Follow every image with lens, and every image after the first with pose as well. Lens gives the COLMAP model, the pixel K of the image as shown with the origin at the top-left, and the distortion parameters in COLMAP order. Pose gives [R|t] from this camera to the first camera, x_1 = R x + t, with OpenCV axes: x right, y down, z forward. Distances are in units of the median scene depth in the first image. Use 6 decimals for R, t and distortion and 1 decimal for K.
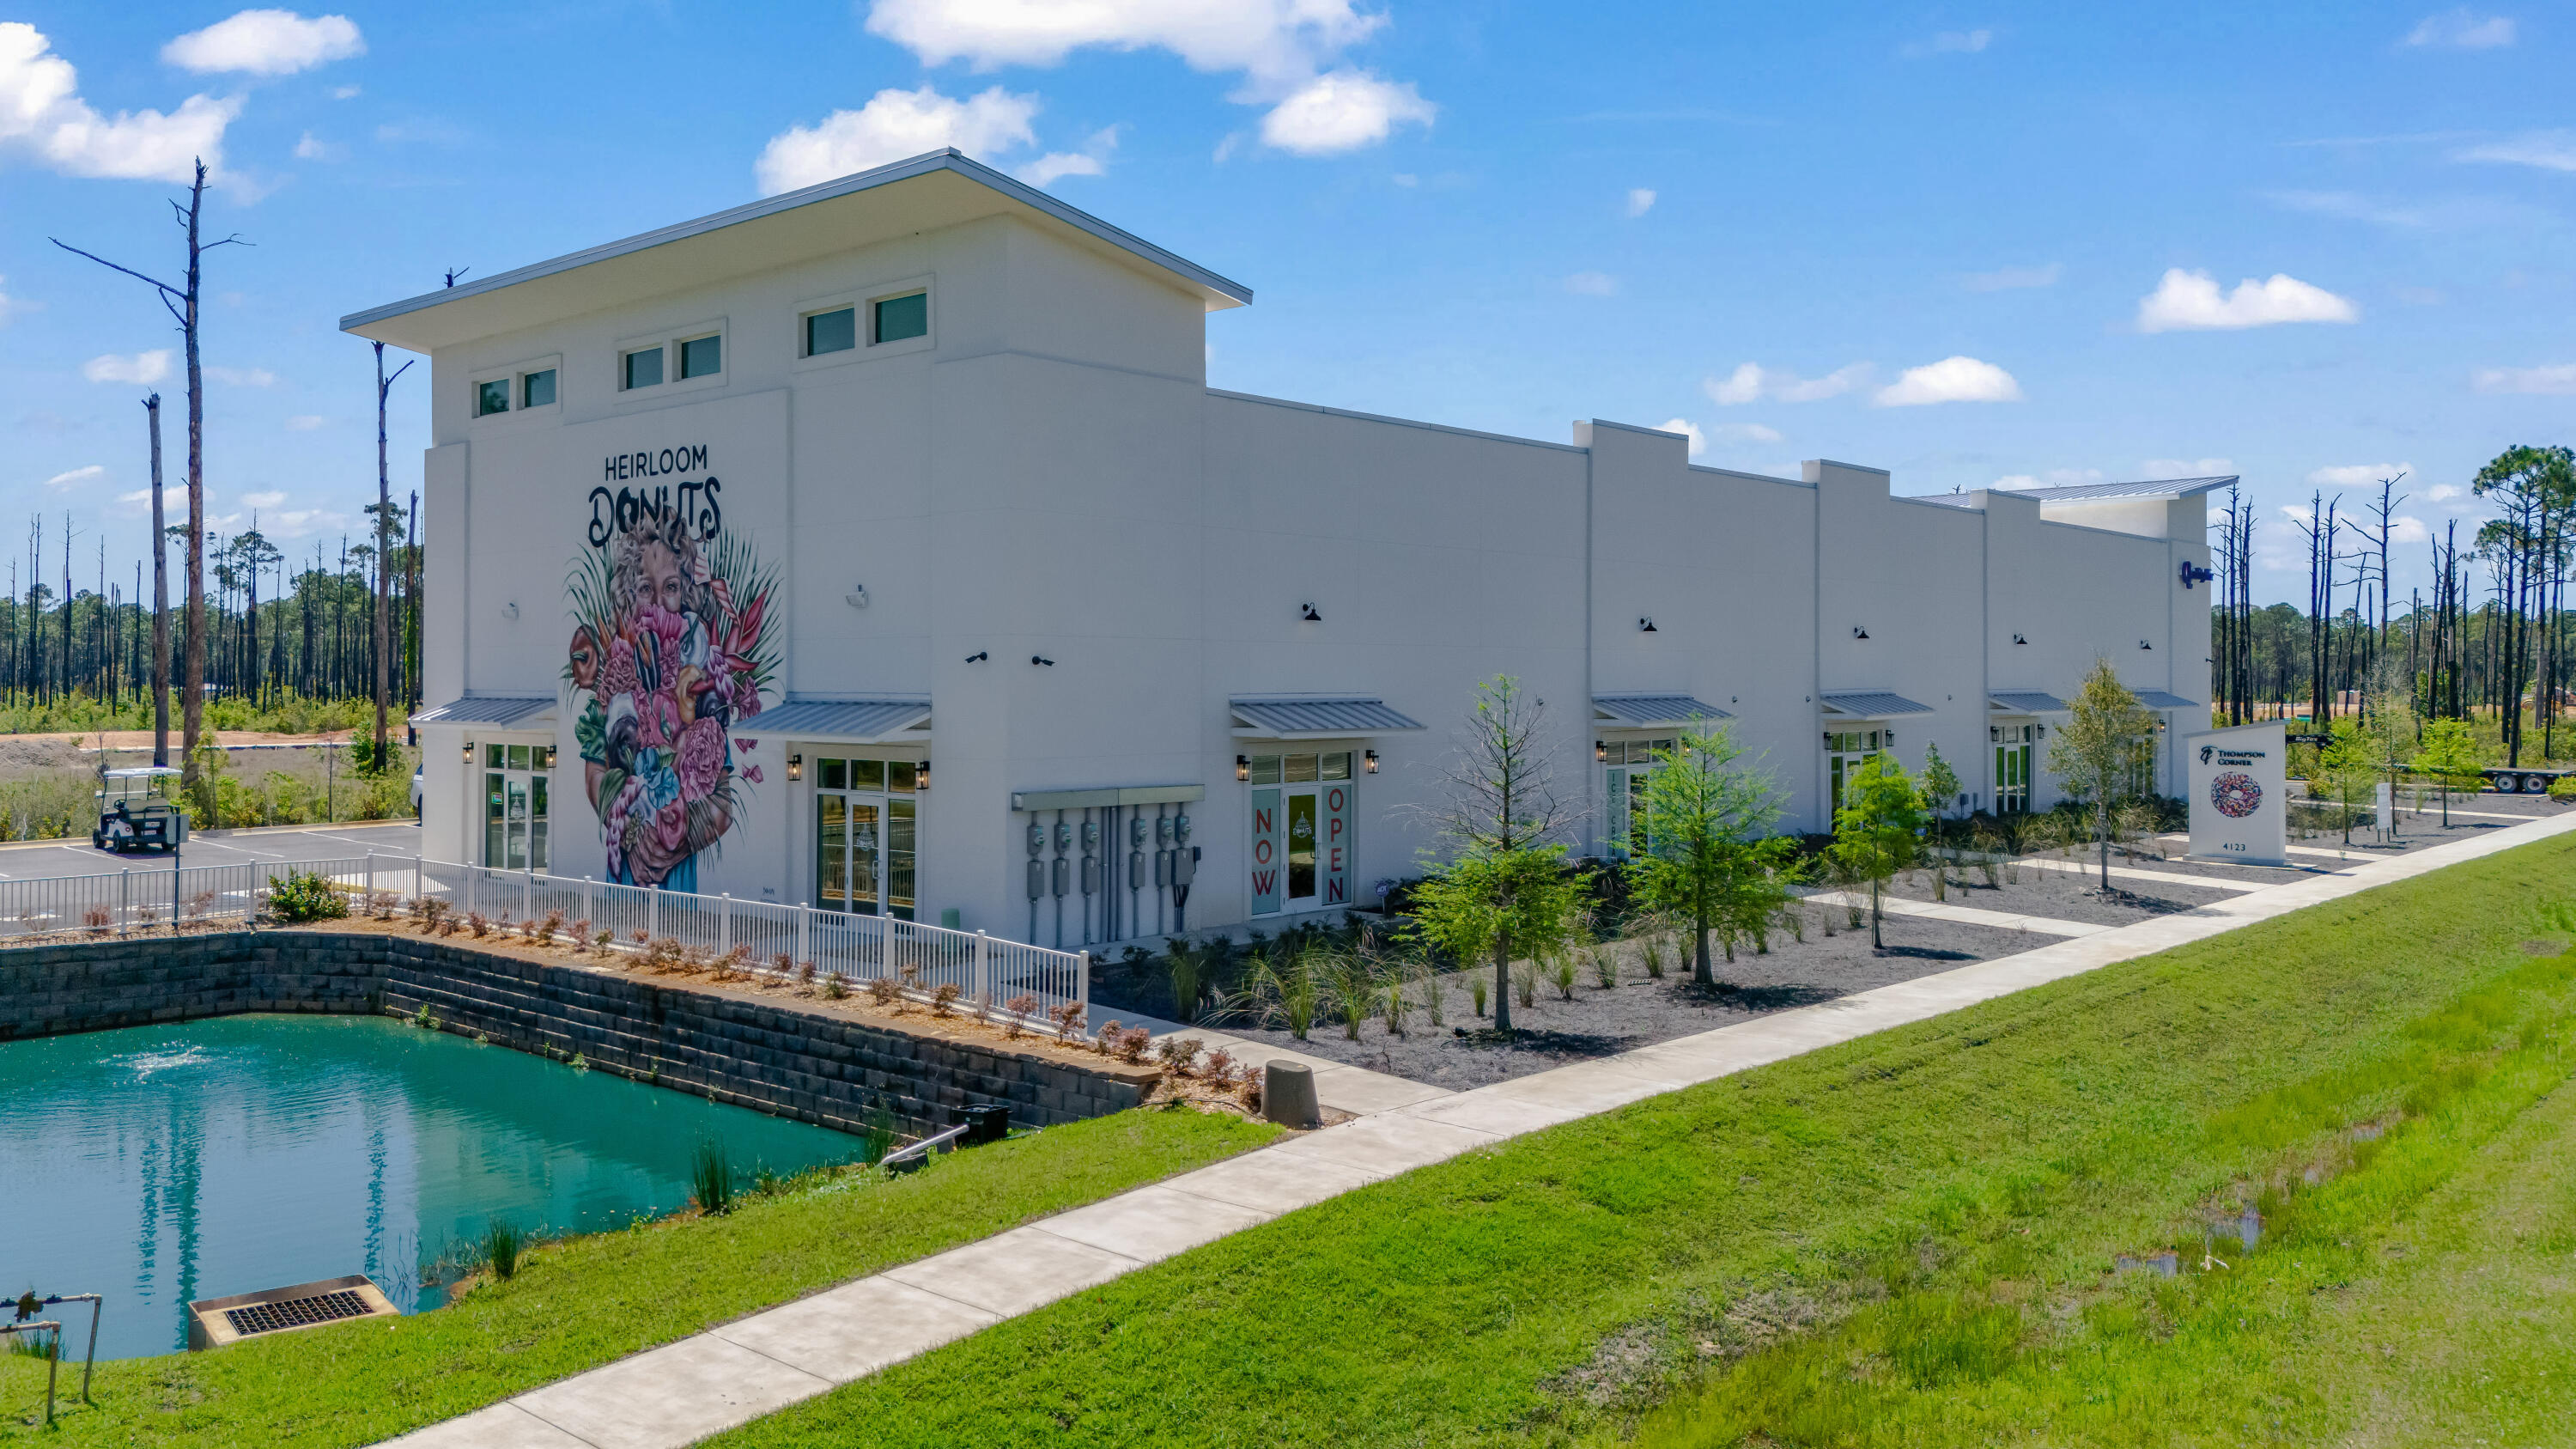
lens RADIAL K [[1937.0, 0, 1314.4], [0, 1937.0, 669.6], [0, 0, 1]] dist [0.063079, -0.043042]
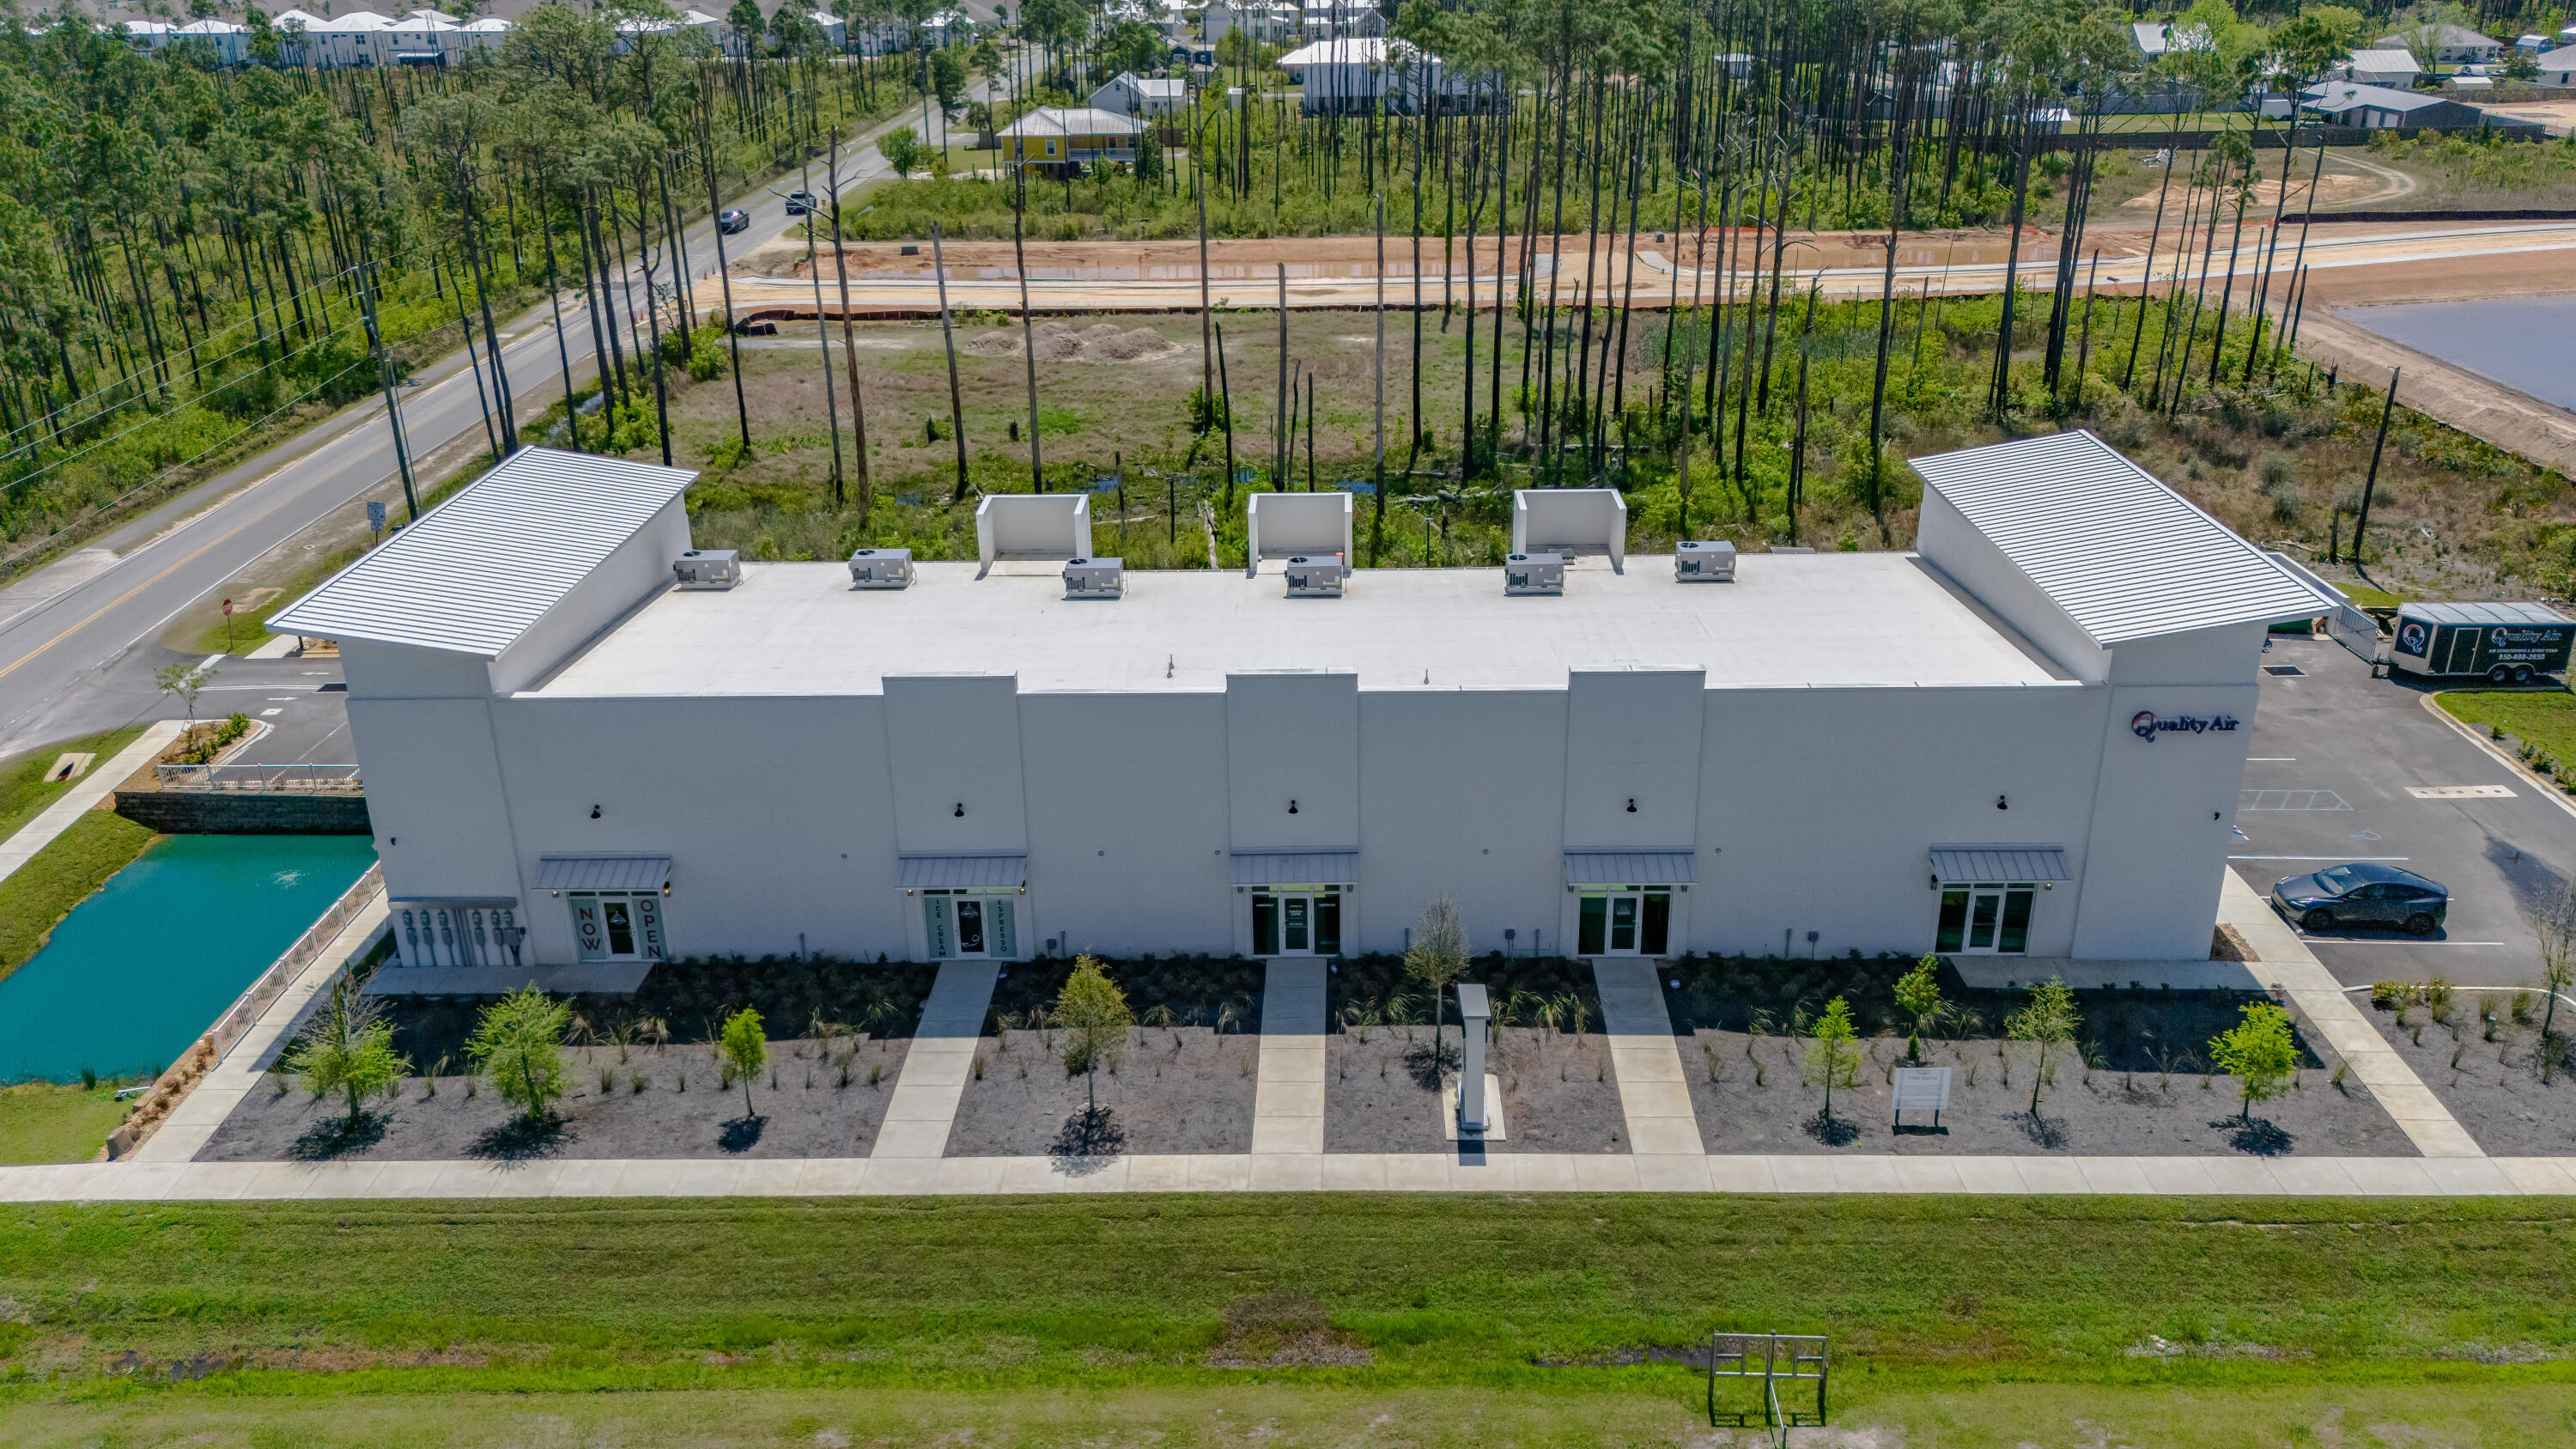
lens RADIAL K [[1937.0, 0, 1307.4], [0, 1937.0, 724.3], [0, 0, 1]] dist [0.063079, -0.043042]
pose [[0.650021, 0.282921, -0.705286, 1.567108], [0.018920, 0.921797, 0.387210, -0.740177], [0.759681, -0.265038, 0.593835, 0.453125]]
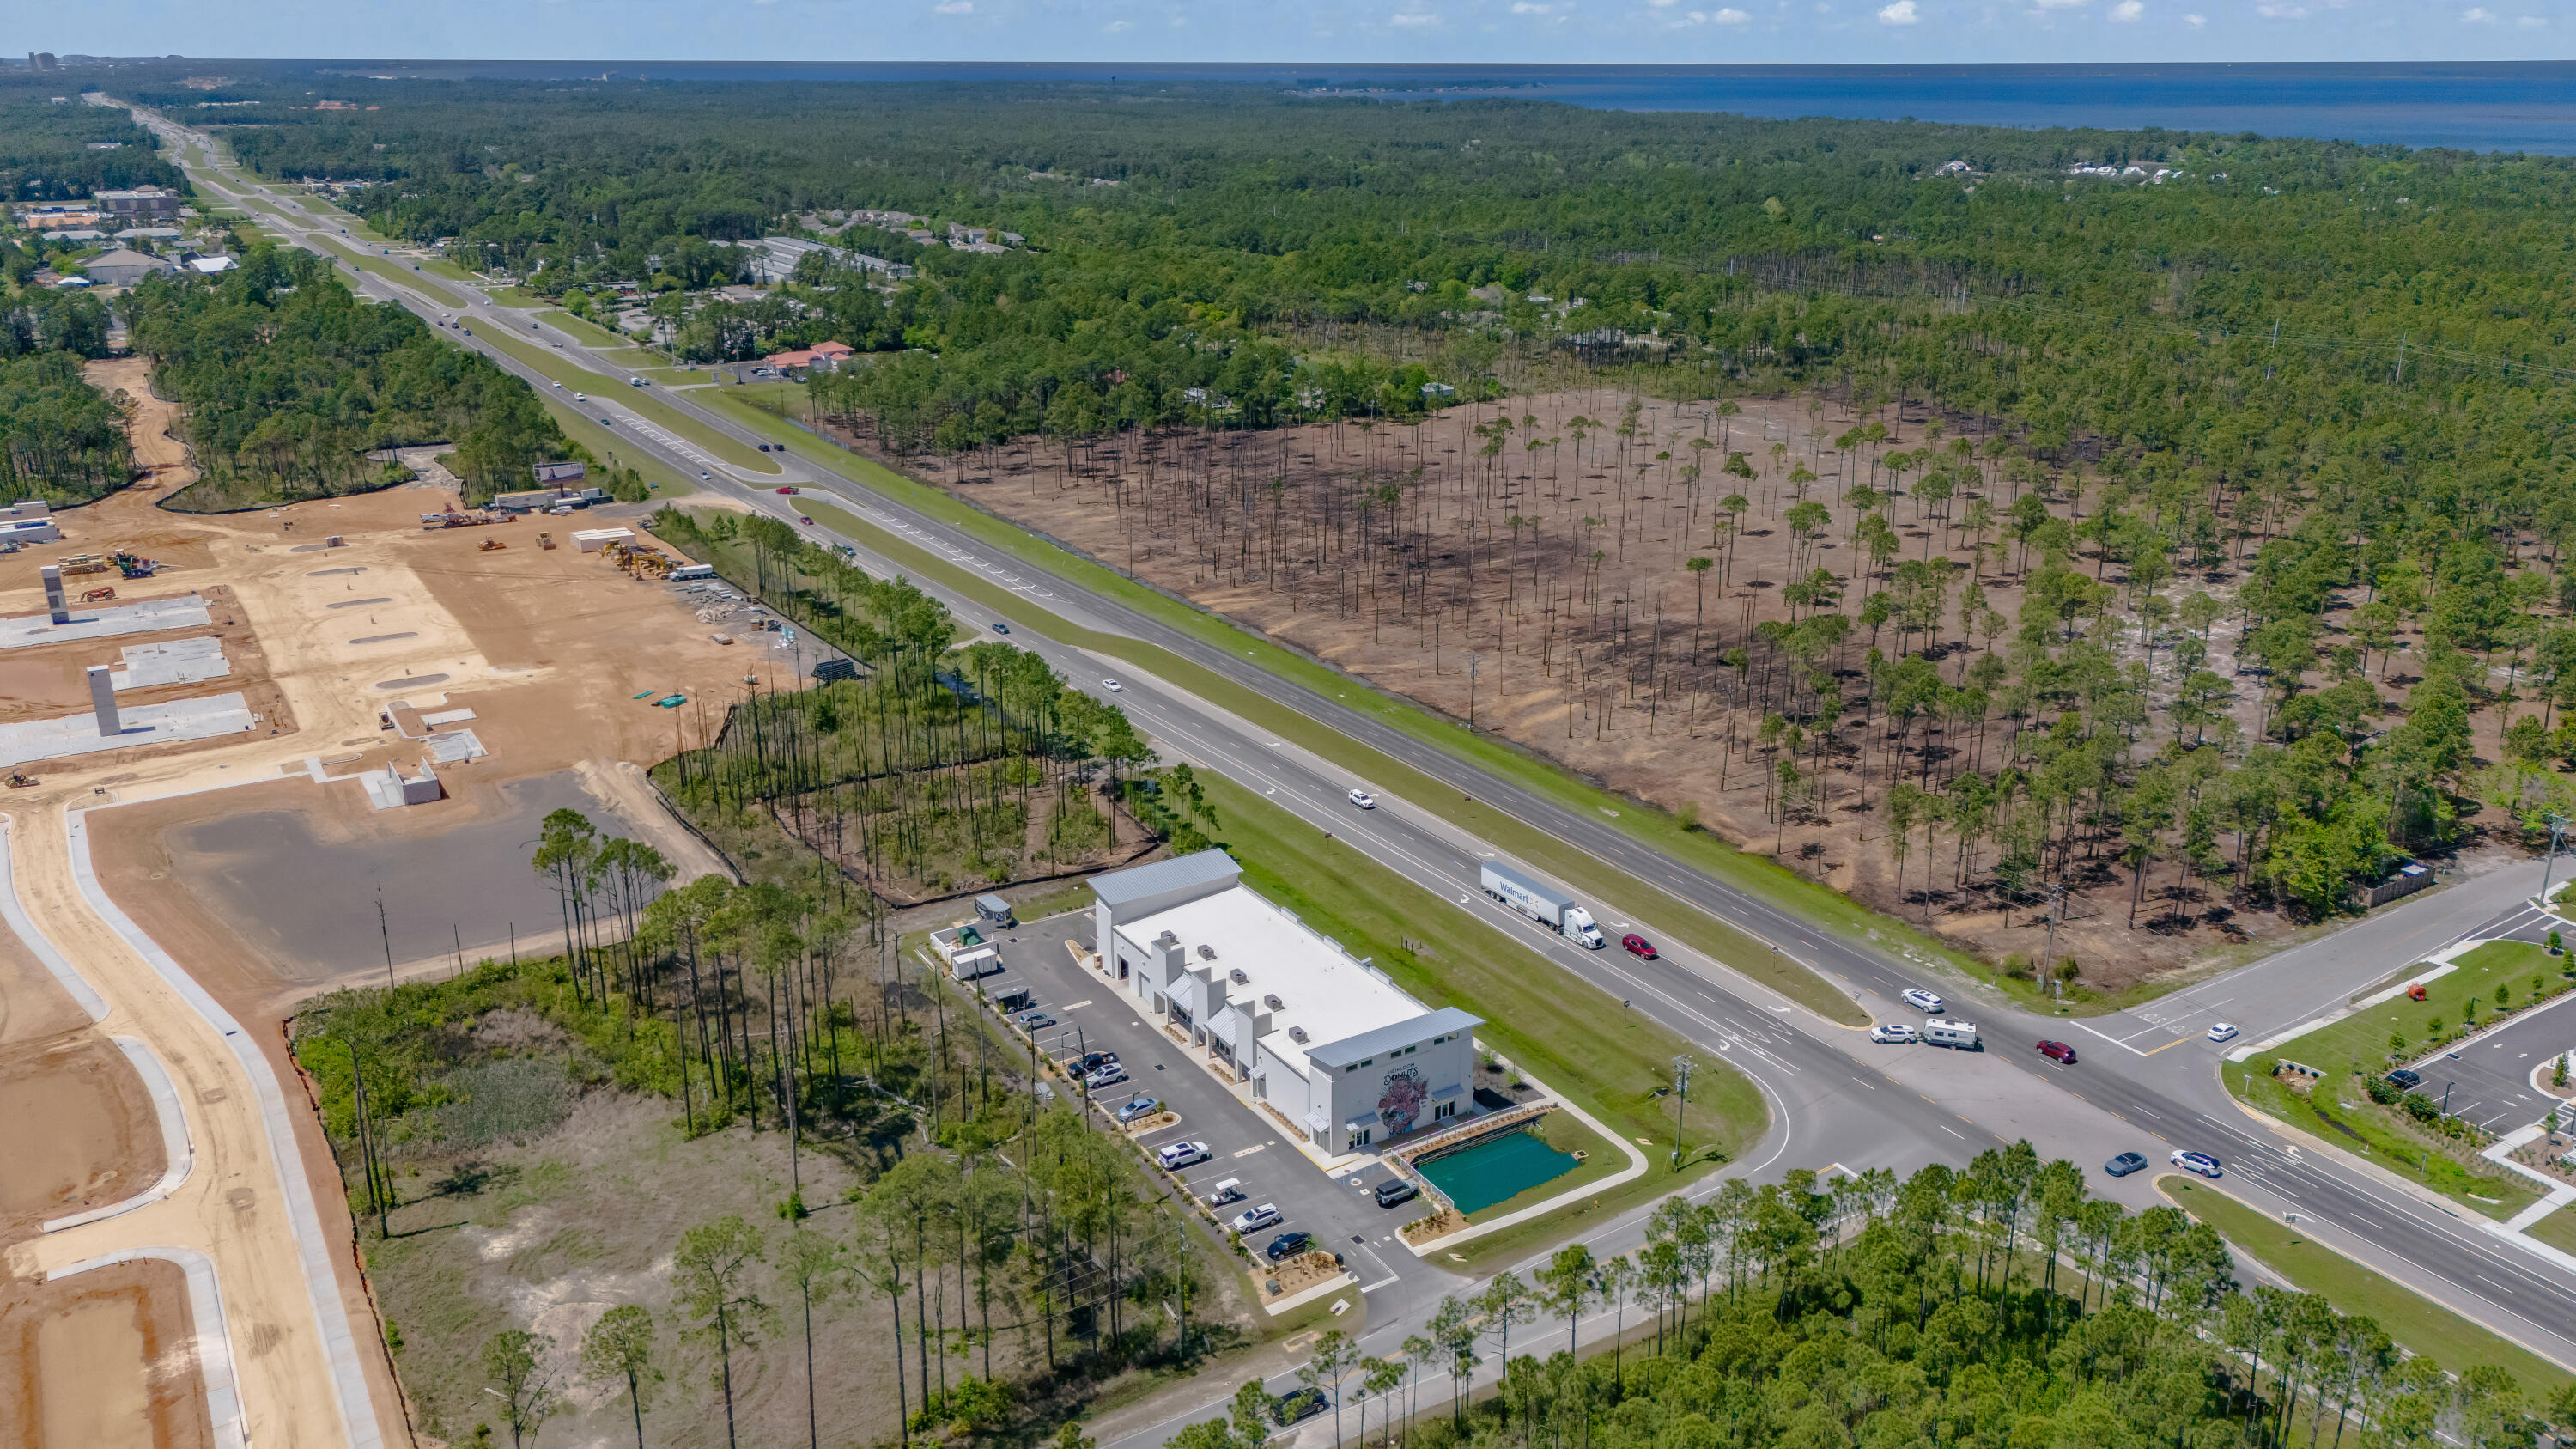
lens RADIAL K [[1937.0, 0, 1288.1], [0, 1937.0, 718.2], [0, 0, 1]] dist [0.063079, -0.043042]
pose [[0.291911, -0.303348, 0.907066, -5.579799], [-0.004467, 0.947929, 0.318451, -3.056124], [-0.956435, -0.097011, 0.275356, -0.208186]]
